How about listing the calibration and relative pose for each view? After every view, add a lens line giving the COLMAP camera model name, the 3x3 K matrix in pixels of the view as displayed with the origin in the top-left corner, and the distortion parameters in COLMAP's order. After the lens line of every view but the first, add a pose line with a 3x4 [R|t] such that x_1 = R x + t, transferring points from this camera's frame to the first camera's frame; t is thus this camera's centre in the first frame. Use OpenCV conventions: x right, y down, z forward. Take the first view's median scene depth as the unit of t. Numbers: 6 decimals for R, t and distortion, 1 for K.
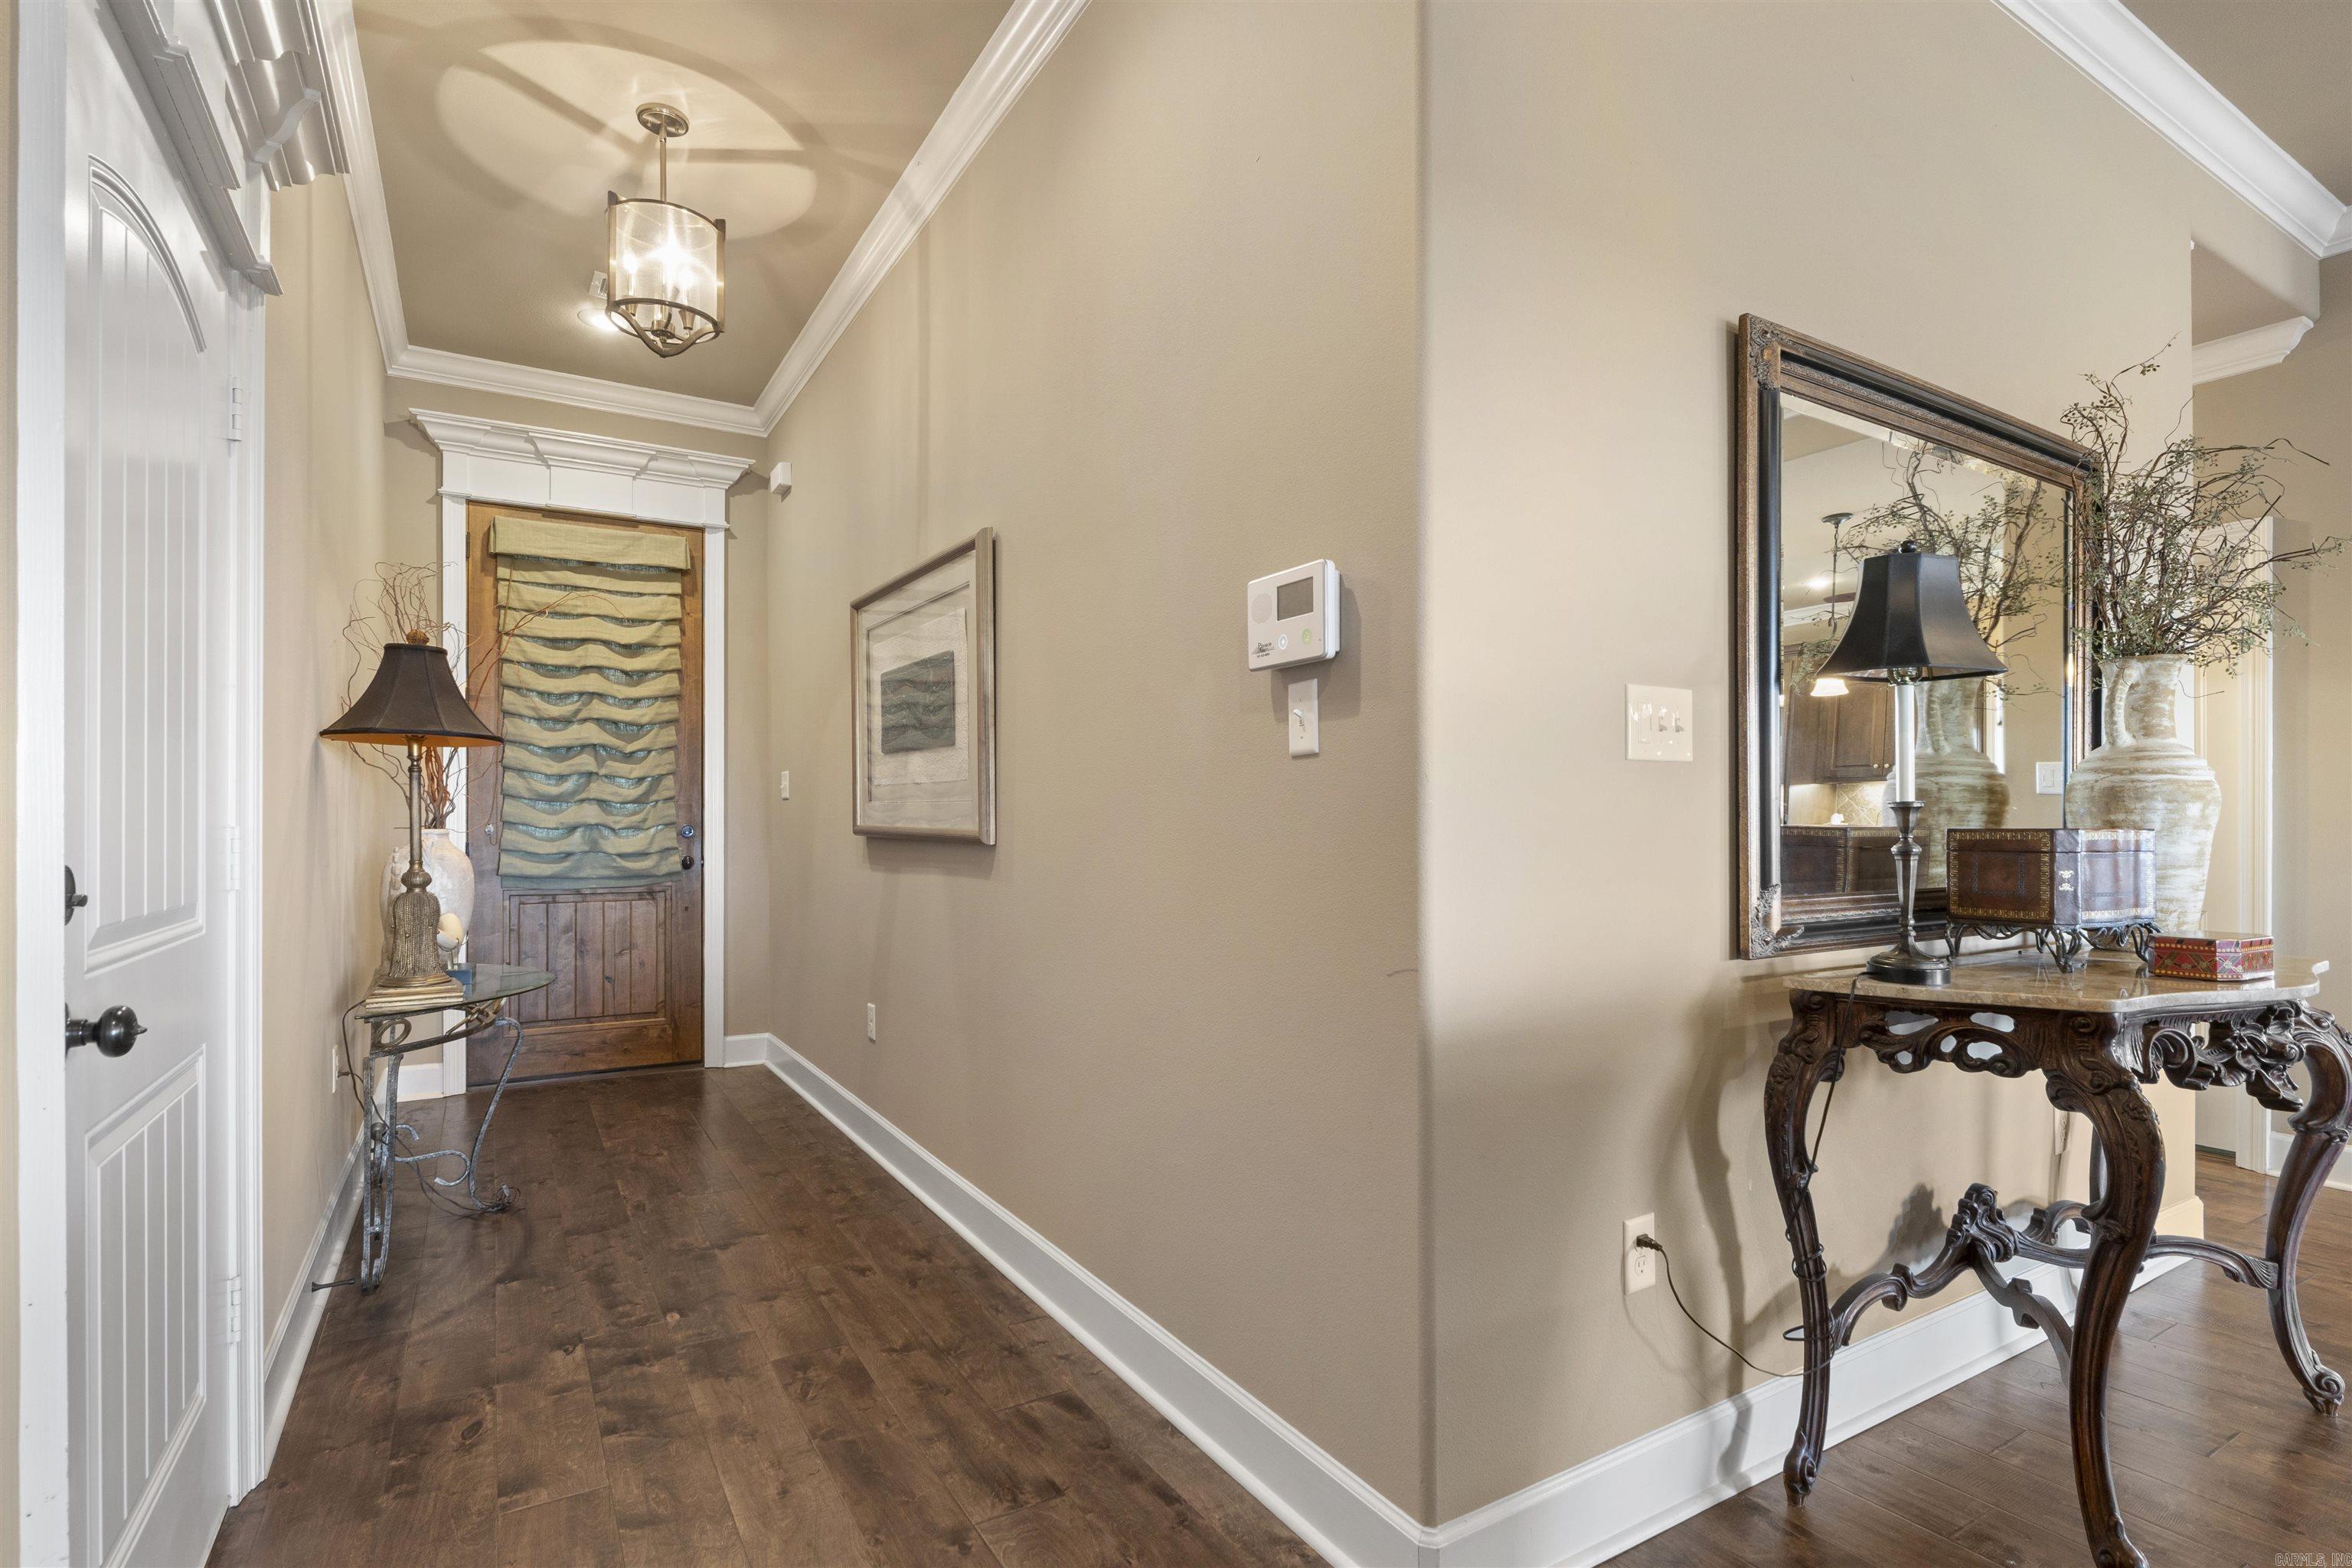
lens RADIAL K [[1136.1, 0, 1176.7], [0, 1136.1, 821.8], [0, 0, 1]] dist [-0.000197, 0.000049]
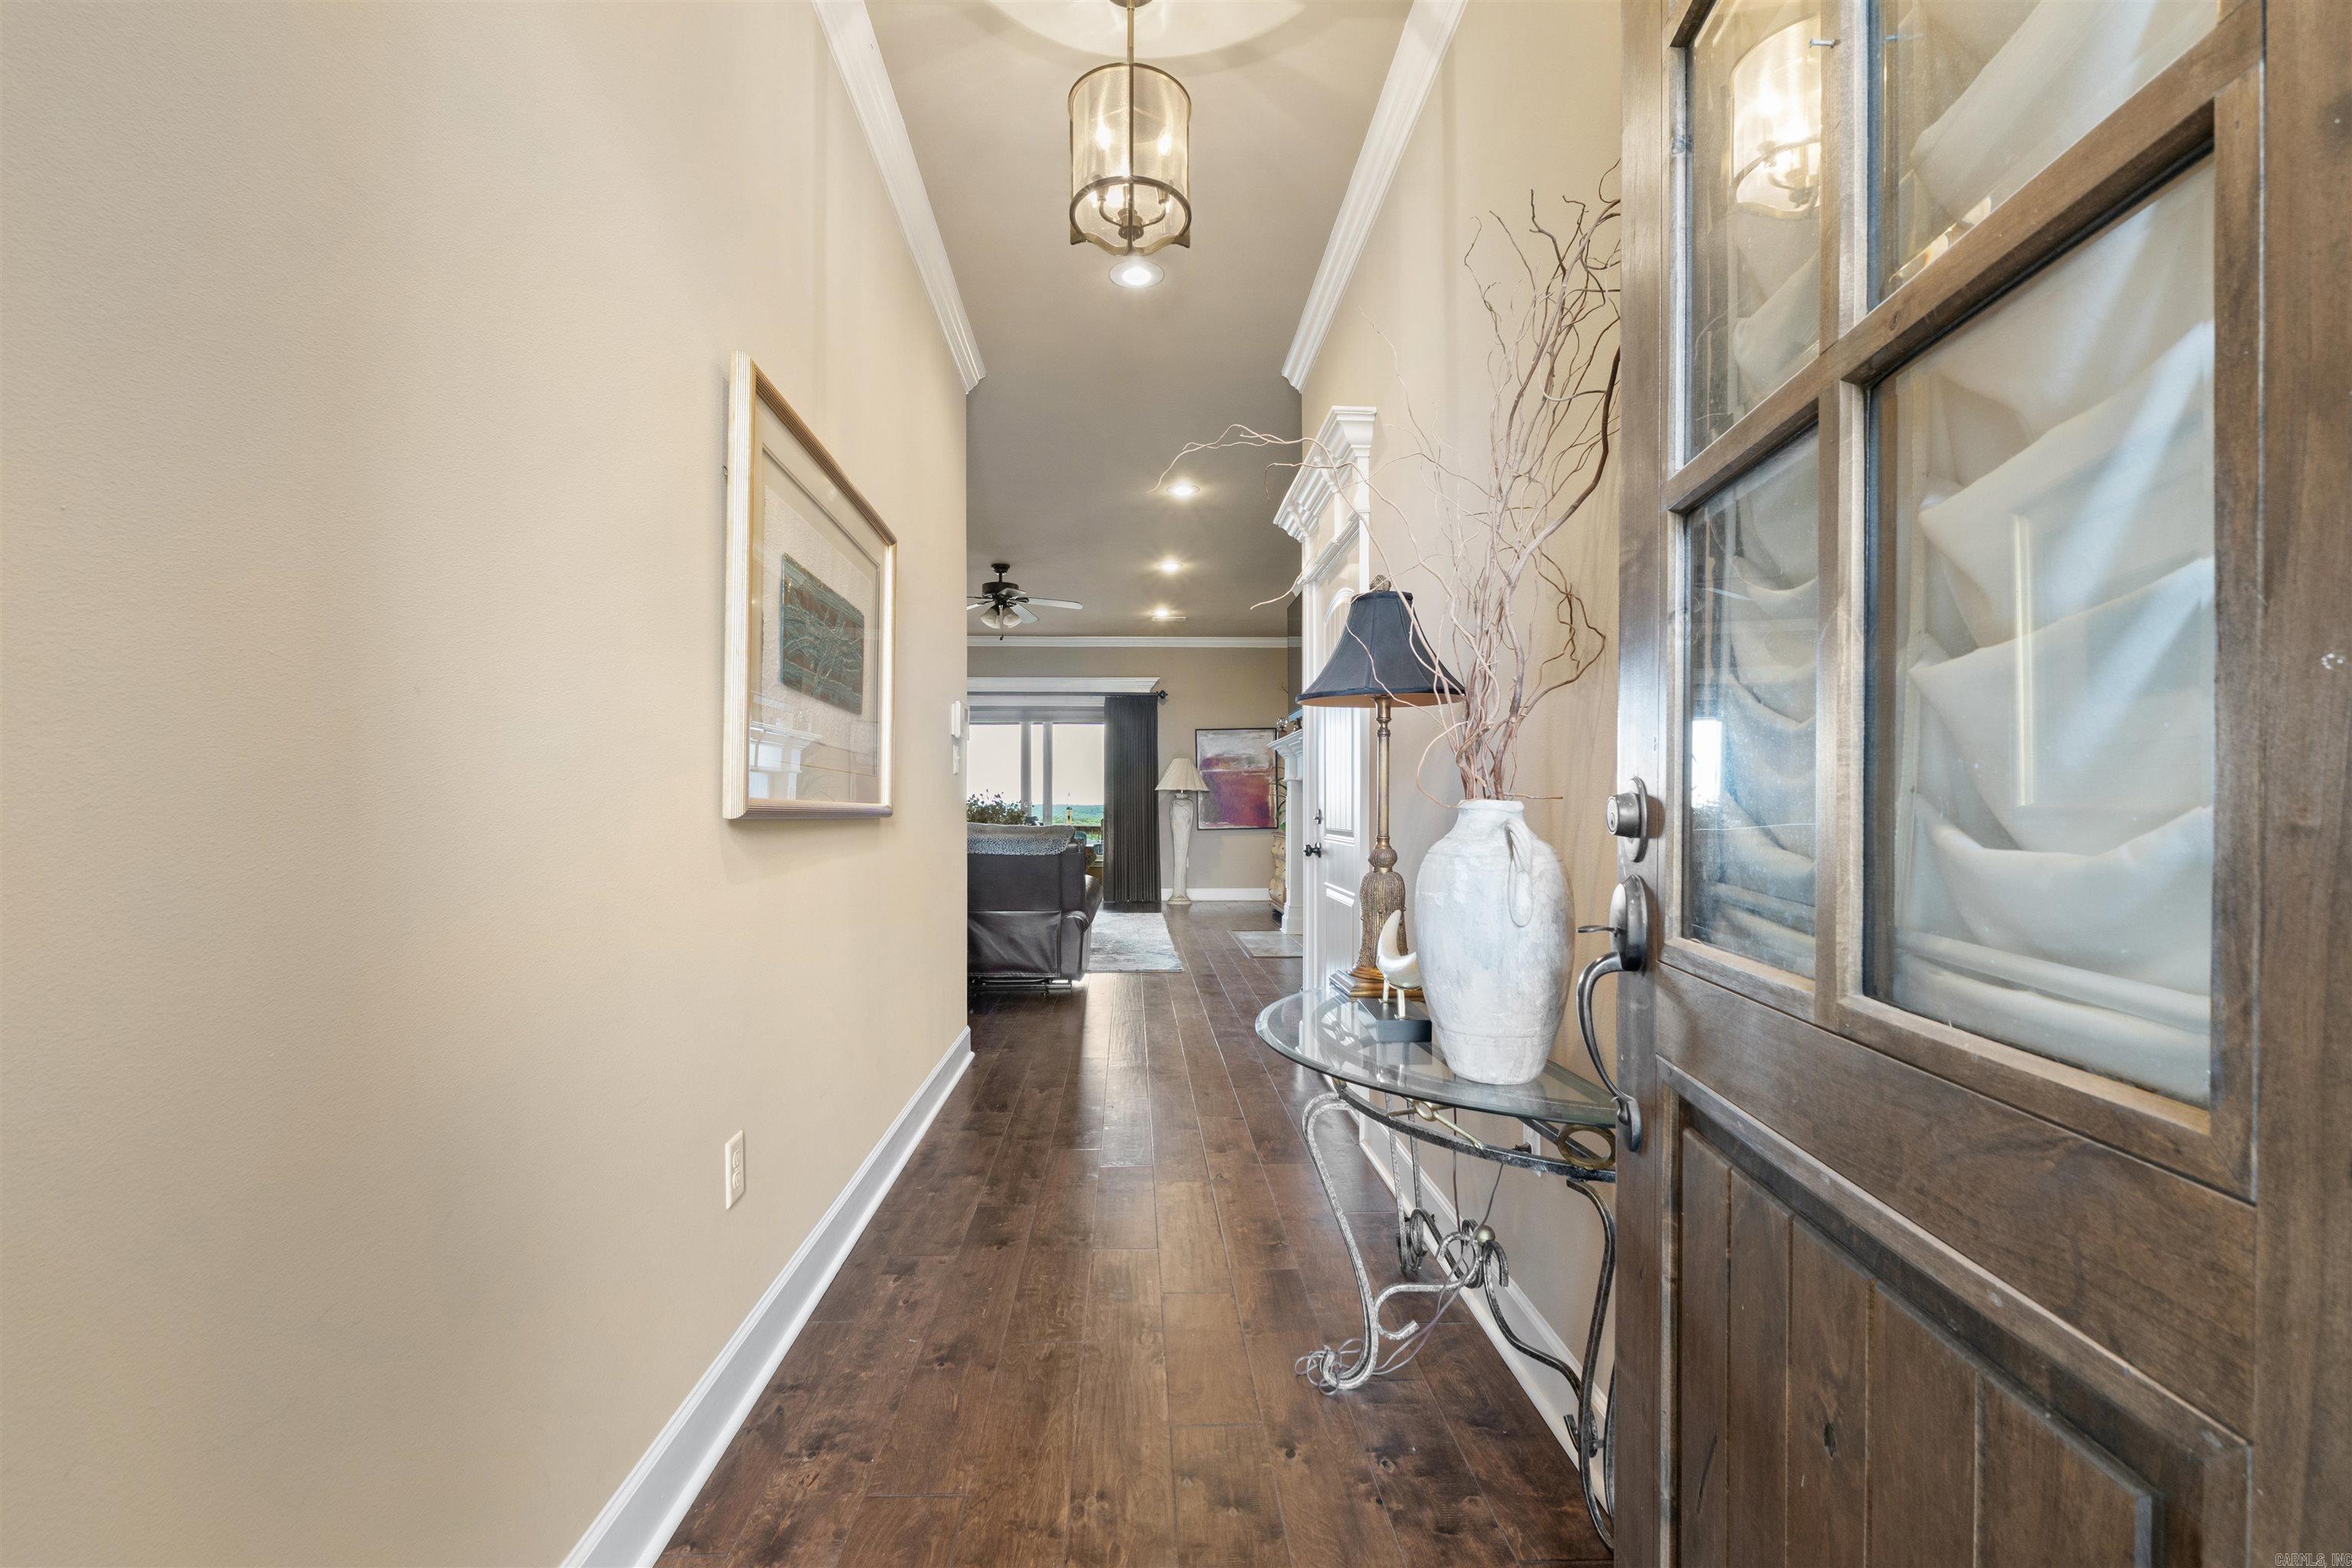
lens RADIAL K [[1021.2, 0, 1172.7], [0, 1021.2, 802.9], [0, 0, 1]] dist [0.001234, 0.000117]
pose [[-0.876138, -0.000714, 0.482059, -0.936019], [-0.001548, 0.999998, -0.001332, 0.014655], [-0.482058, -0.001913, -0.876137, 1.837150]]
